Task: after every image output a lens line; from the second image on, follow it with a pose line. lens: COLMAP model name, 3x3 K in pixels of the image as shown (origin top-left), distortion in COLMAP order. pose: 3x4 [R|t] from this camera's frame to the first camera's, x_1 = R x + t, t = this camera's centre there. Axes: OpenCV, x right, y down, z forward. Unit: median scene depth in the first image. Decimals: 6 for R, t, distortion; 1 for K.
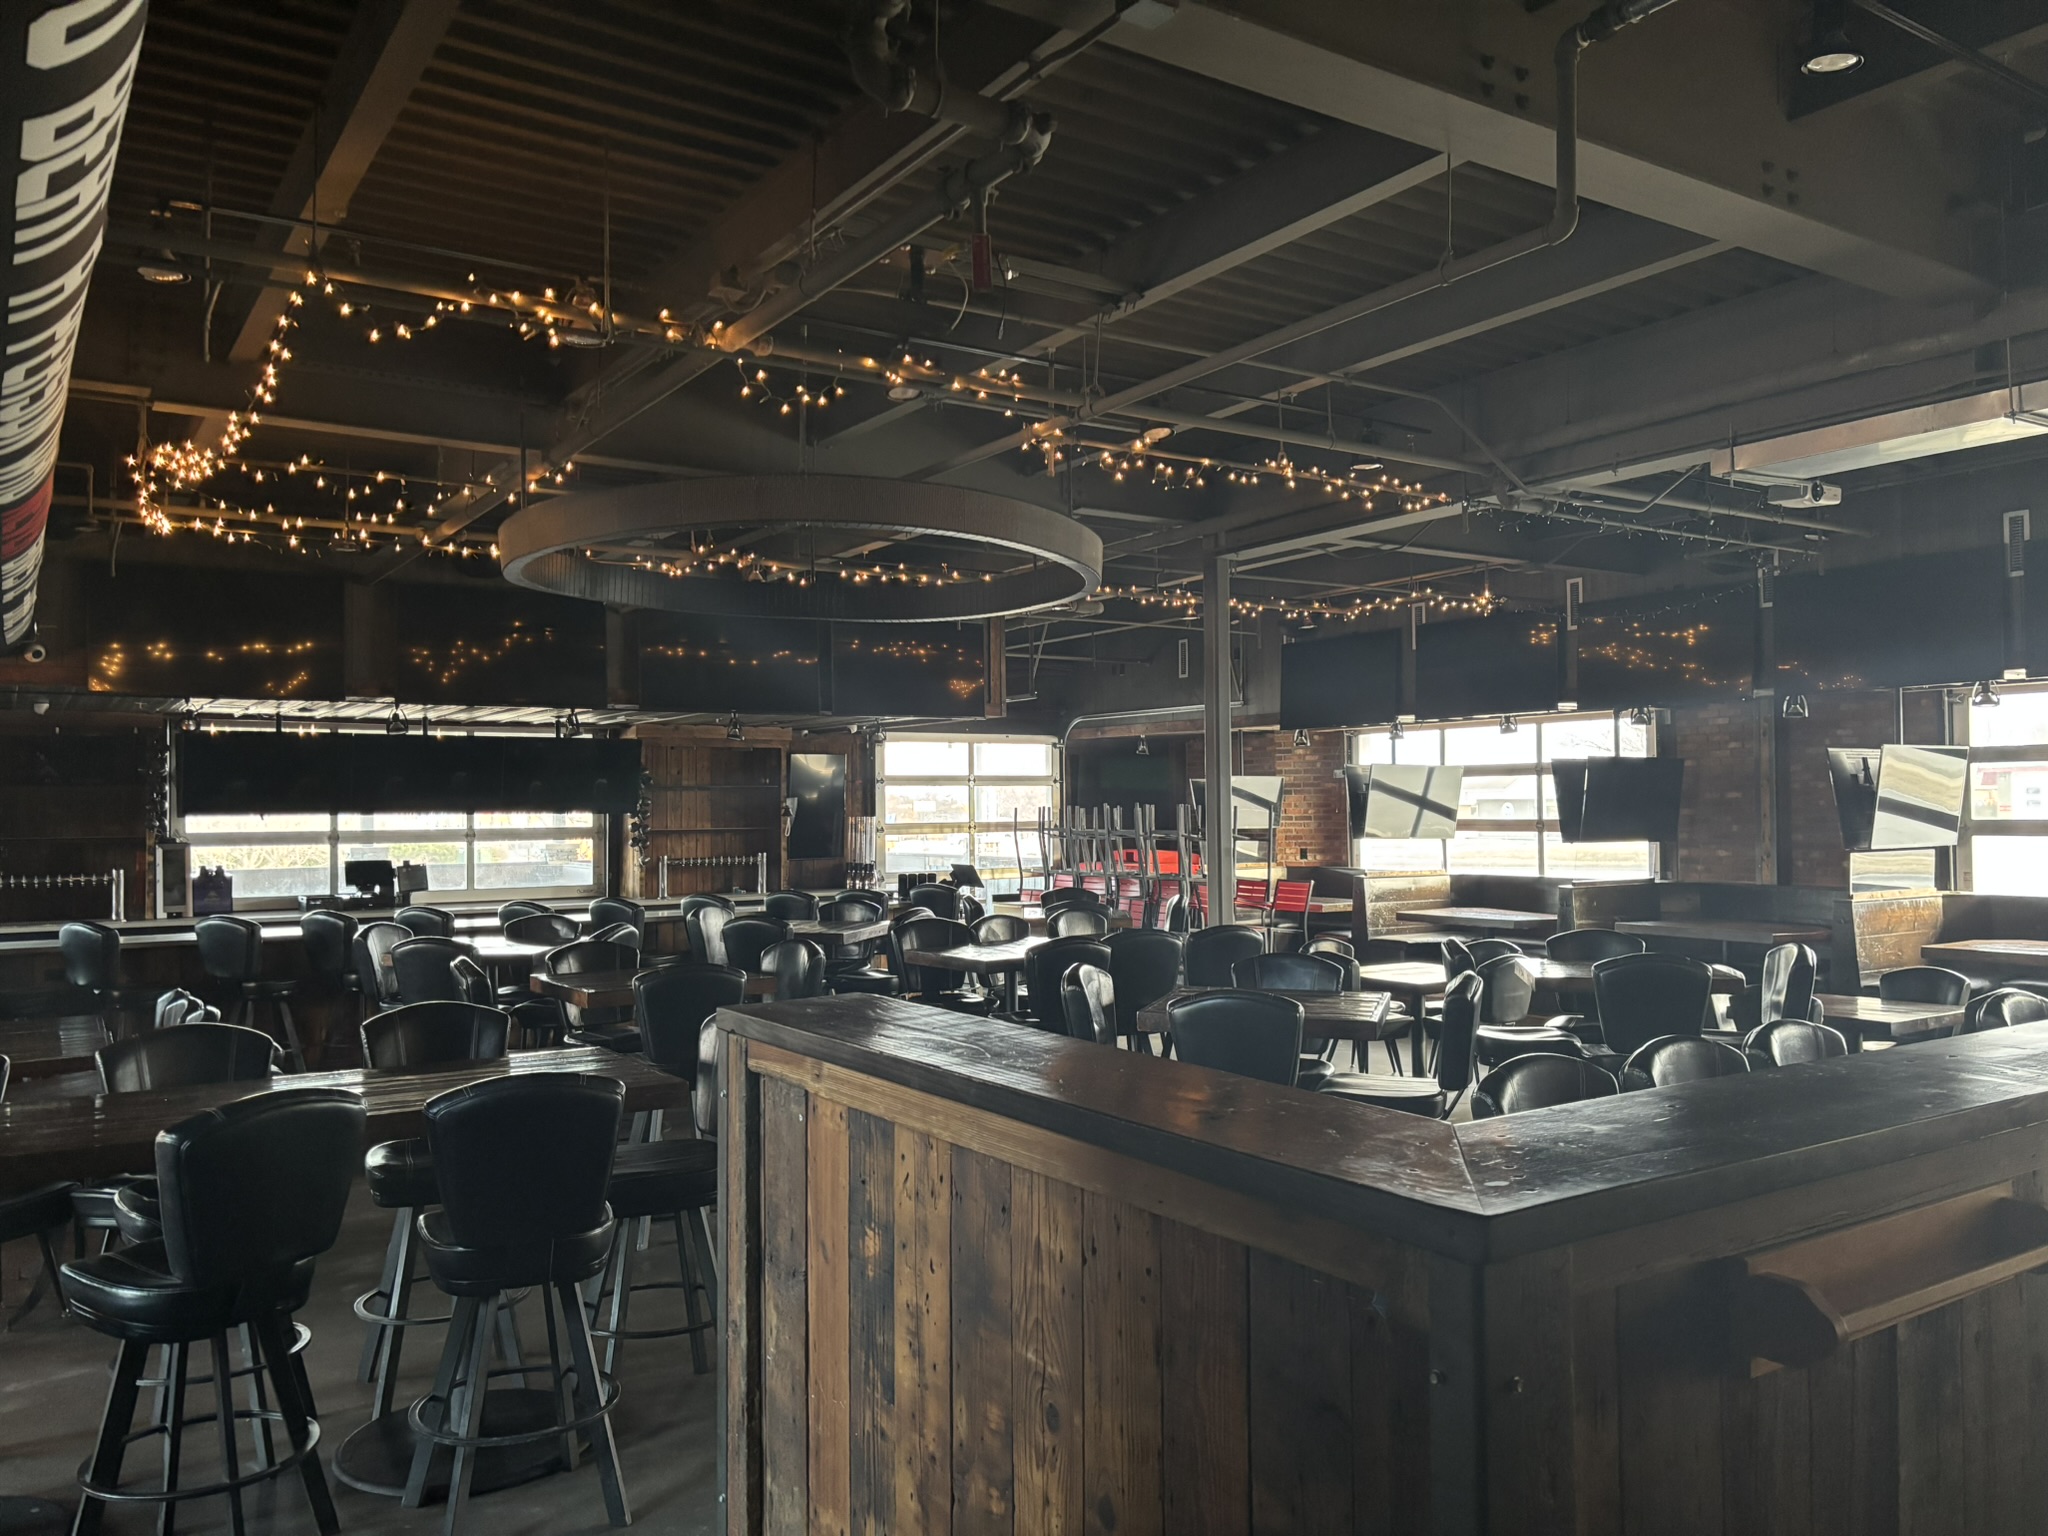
lens RADIAL K [[1506.5, 0, 1024.0], [0, 1506.5, 768.0], [0, 0, 1]] dist [0.053650, 0.000916]
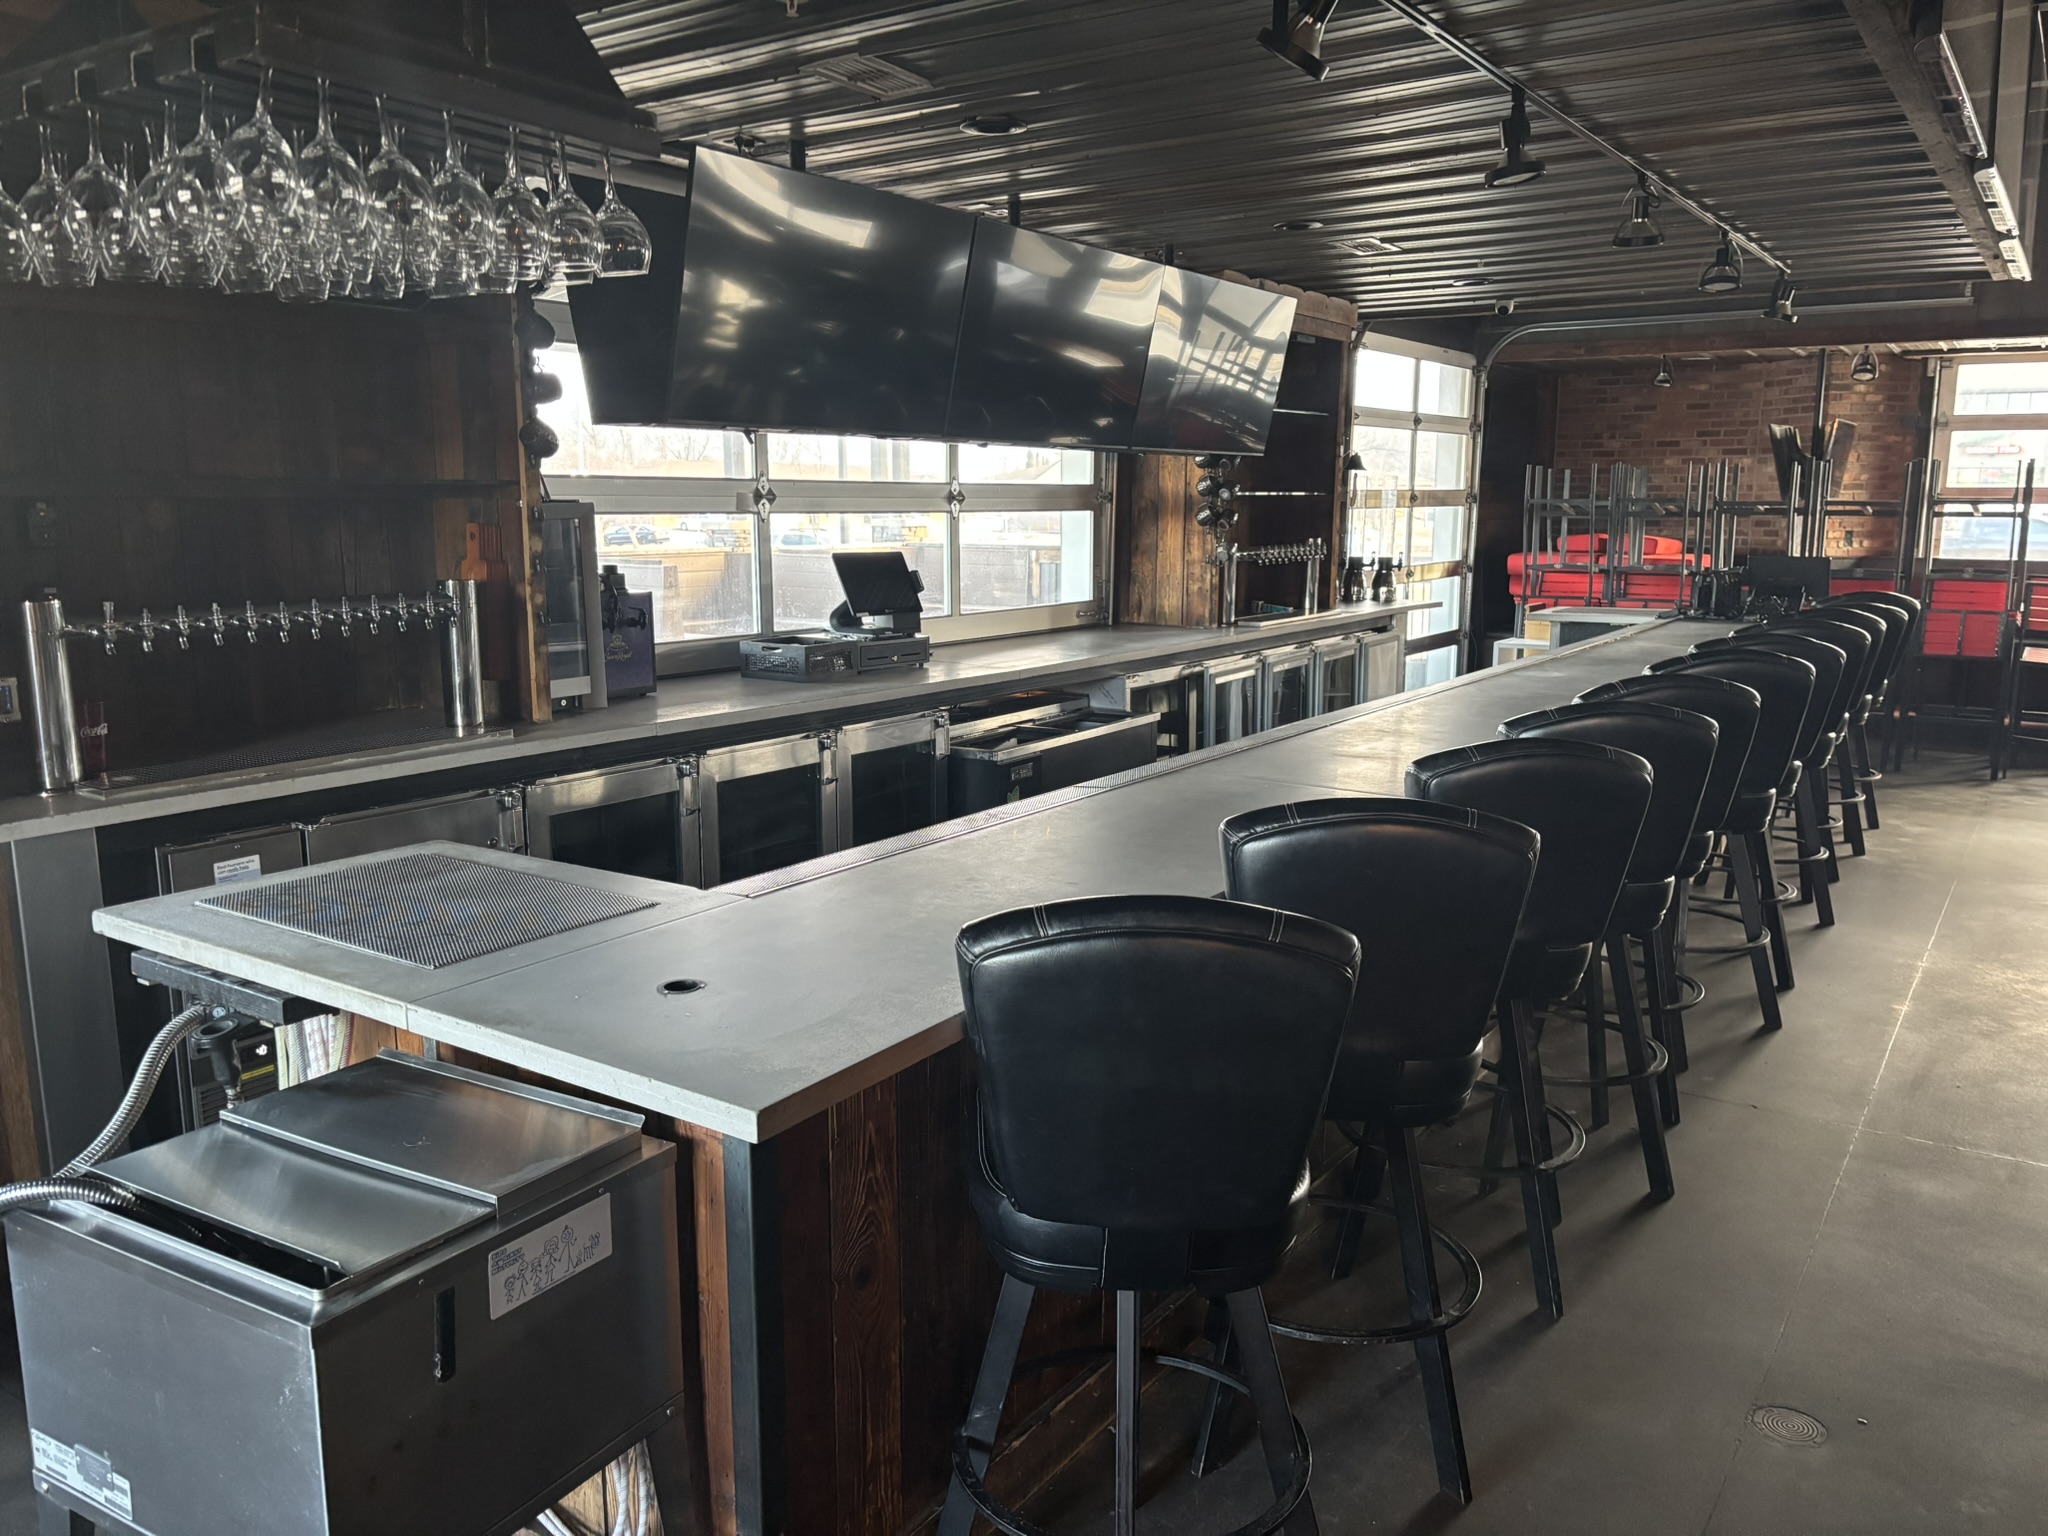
lens RADIAL K [[1506.5, 0, 1024.0], [0, 1506.5, 768.0], [0, 0, 1]] dist [0.053650, 0.000916]
pose [[0.929662, -0.050459, 0.364941, -0.517626], [-0.026298, 0.978960, 0.202350, 0.032858], [-0.367473, -0.197714, 0.908775, 0.574352]]
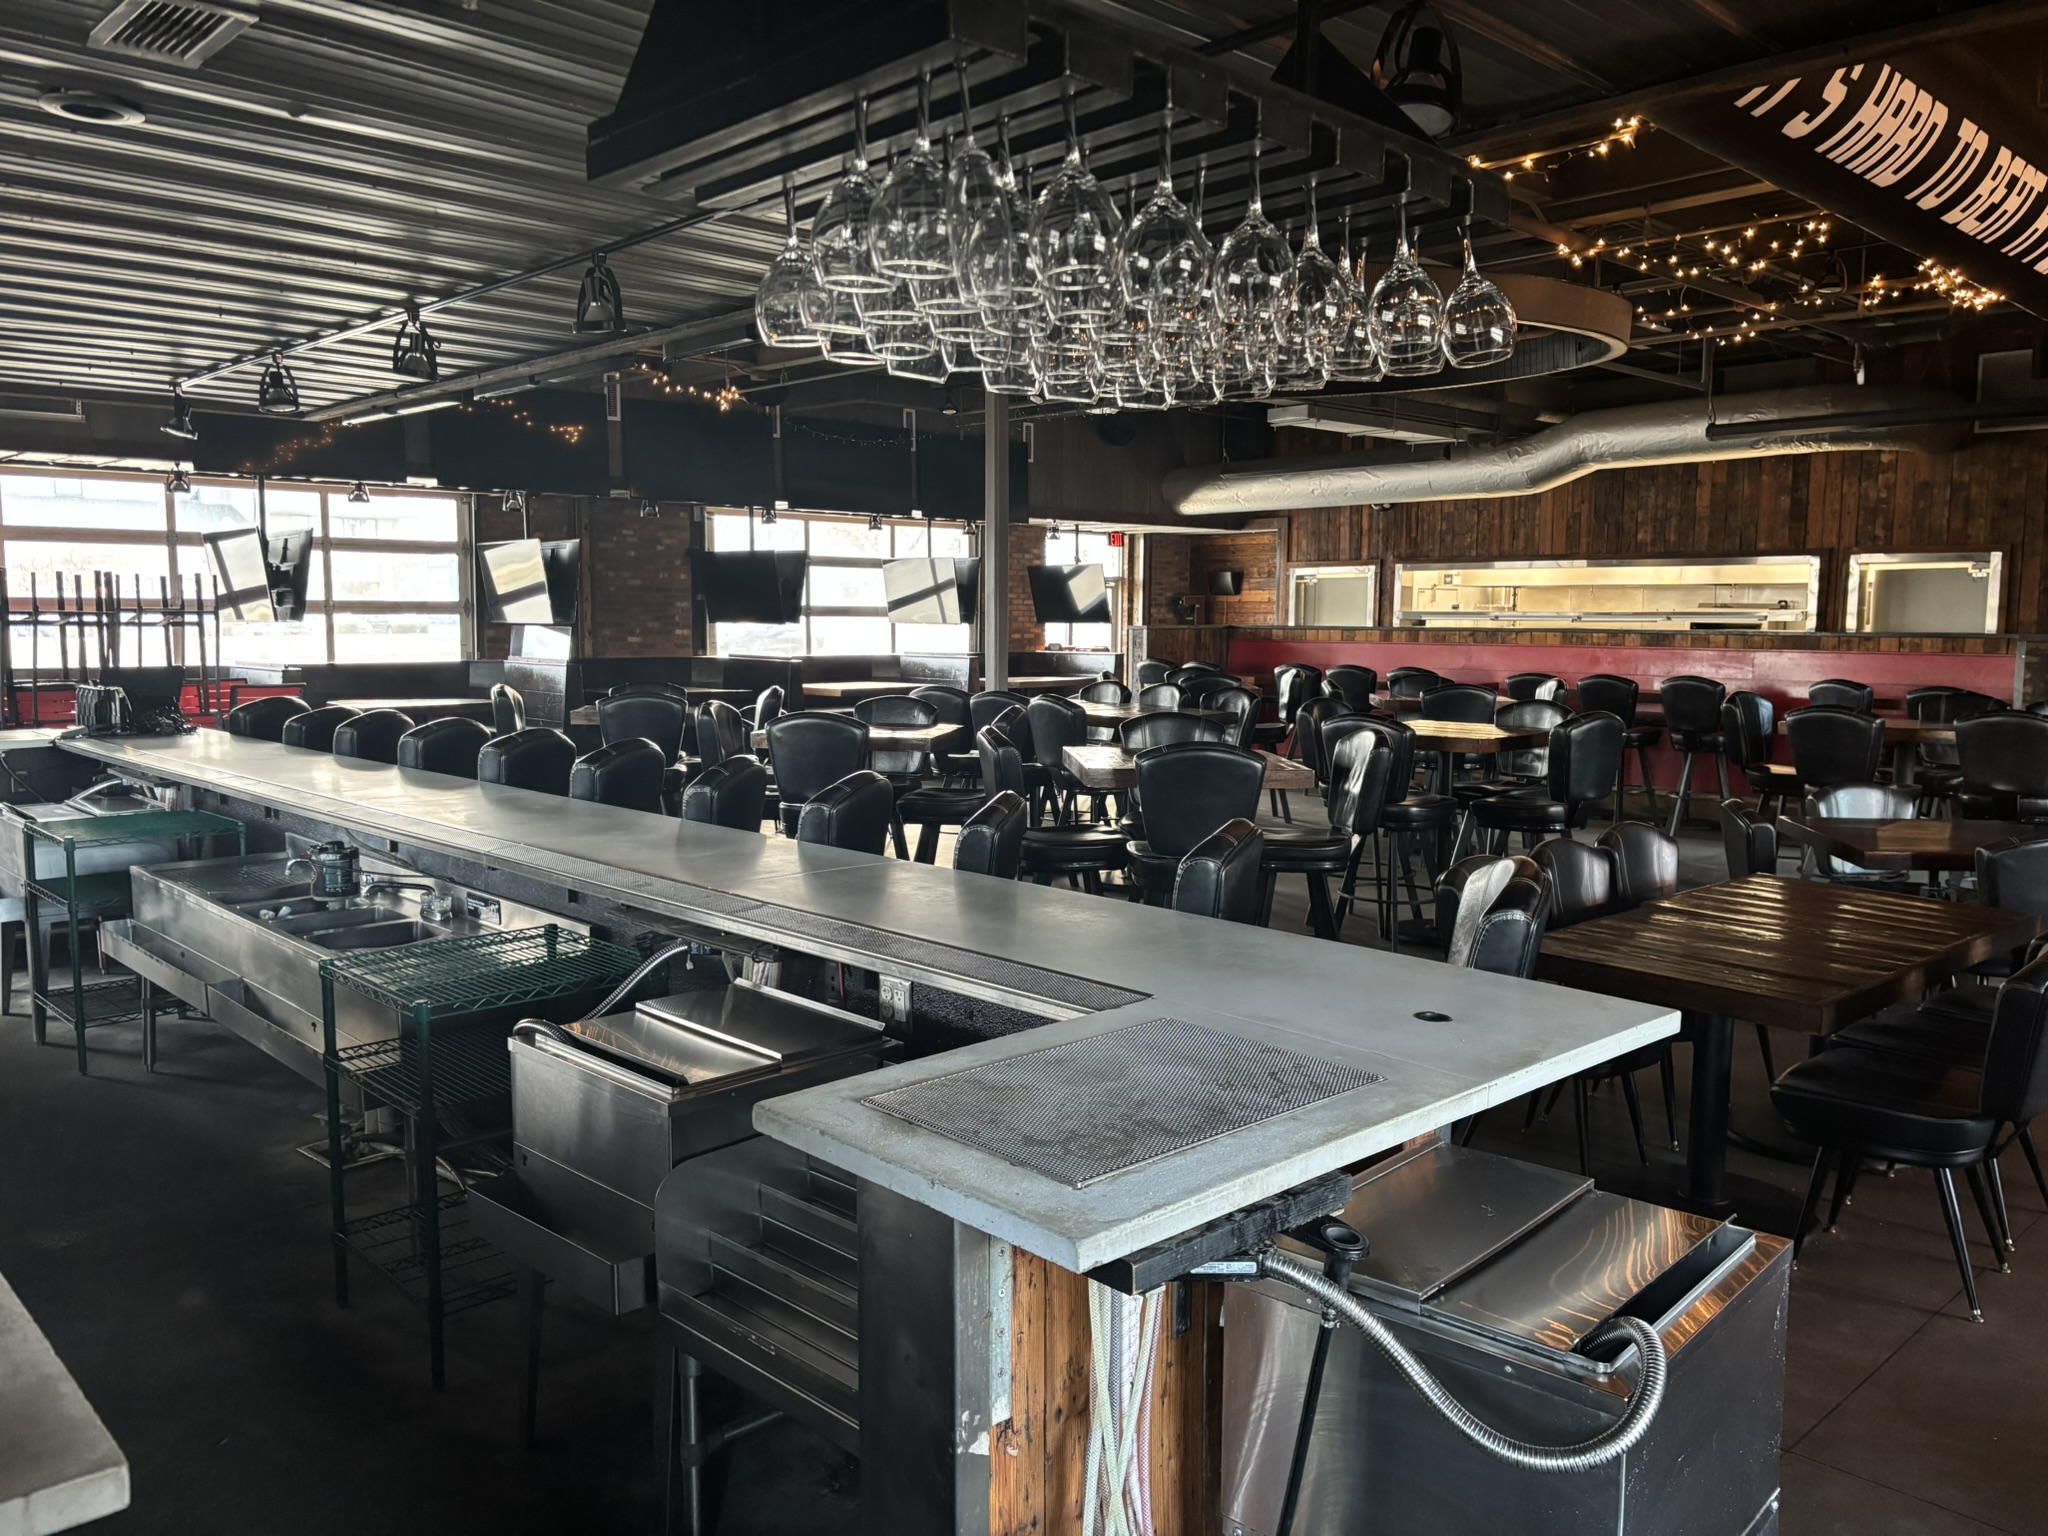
lens RADIAL K [[1576.0, 0, 992.0], [0, 1576.0, 783.0], [0, 0, 1]] dist [0.087962, -0.147647]
pose [[-0.156799, -0.093213, 0.983222, -0.655347], [-0.035600, 0.995423, 0.088692, 0.043058], [-0.986989, -0.021096, -0.159399, 0.783062]]
